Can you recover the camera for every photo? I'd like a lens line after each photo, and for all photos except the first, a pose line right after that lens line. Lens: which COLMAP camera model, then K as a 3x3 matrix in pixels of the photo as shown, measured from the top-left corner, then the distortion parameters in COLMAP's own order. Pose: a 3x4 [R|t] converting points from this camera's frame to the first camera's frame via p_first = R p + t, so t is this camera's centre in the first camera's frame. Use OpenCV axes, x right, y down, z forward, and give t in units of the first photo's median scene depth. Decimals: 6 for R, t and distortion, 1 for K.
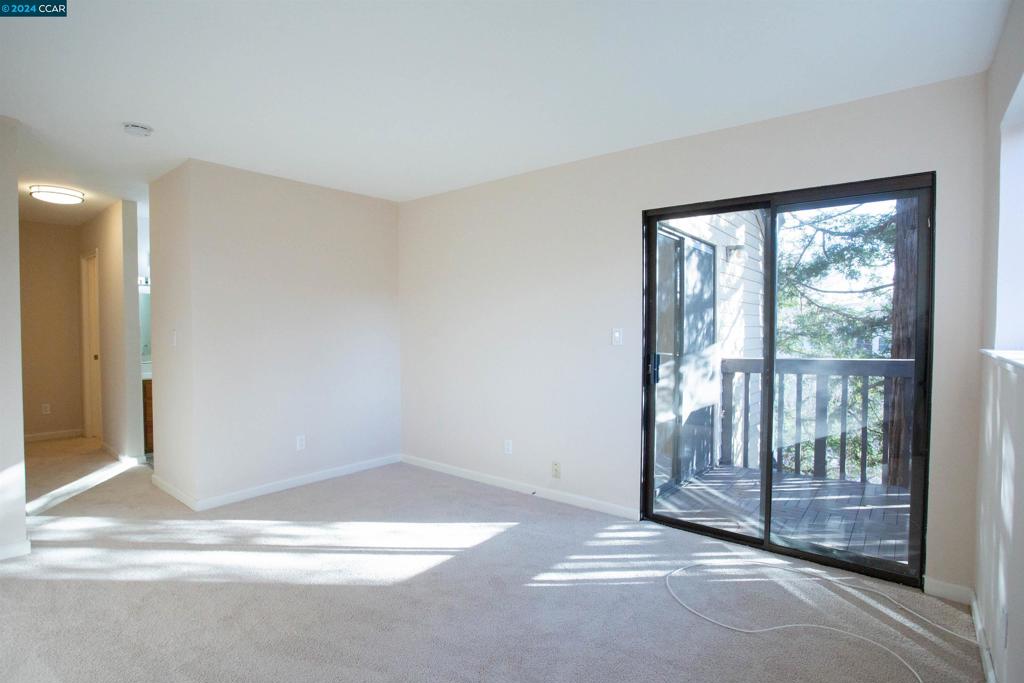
lens RADIAL K [[493.0, 0, 506.8], [0, 493.0, 337.8], [0, 0, 1]] dist [-0.034450, 0.001513]
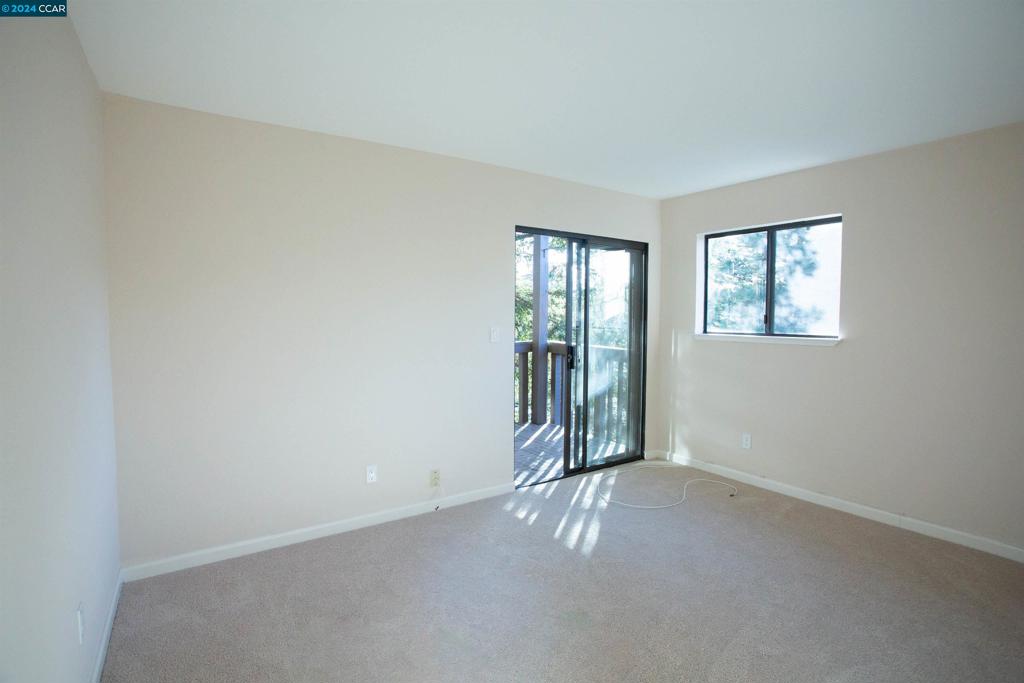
lens RADIAL K [[493.0, 0, 506.8], [0, 493.0, 337.8], [0, 0, 1]] dist [-0.034450, 0.001513]
pose [[0.325589, -0.049734, 0.944203, -1.057361], [0.023074, 0.998736, 0.044649, -0.058773], [-0.945230, 0.007249, 0.326325, 0.794287]]
